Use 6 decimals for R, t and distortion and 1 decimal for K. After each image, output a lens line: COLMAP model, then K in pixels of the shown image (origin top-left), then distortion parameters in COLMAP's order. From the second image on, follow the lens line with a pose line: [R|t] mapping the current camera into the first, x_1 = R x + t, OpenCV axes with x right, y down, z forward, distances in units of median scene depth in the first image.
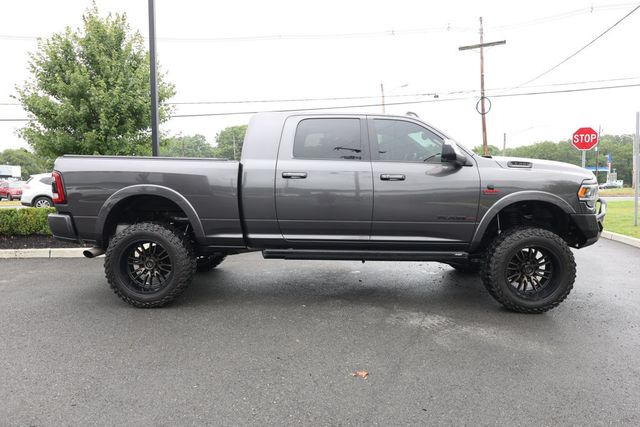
lens RADIAL K [[446.4, 0, 321.3], [0, 446.4, 214.1], [0, 0, 1]] dist [-0.020134, 0.005516]
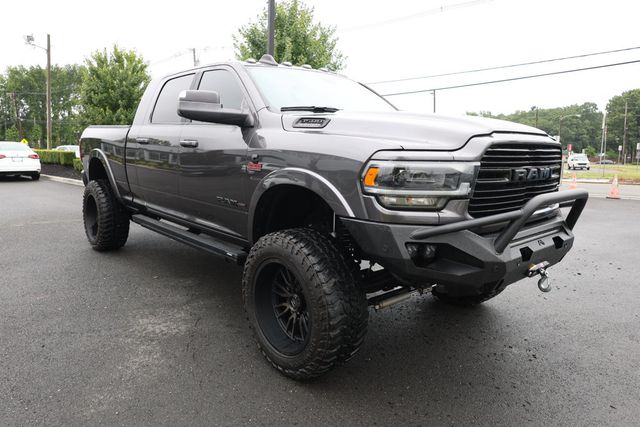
lens RADIAL K [[446.4, 0, 320.8], [0, 446.4, 215.2], [0, 0, 1]] dist [-0.020134, 0.005516]
pose [[0.673946, 0.126239, -0.727915, 0.915280], [-0.080228, 0.991972, 0.097754, -0.050690], [0.734412, -0.007481, 0.678663, 0.629526]]
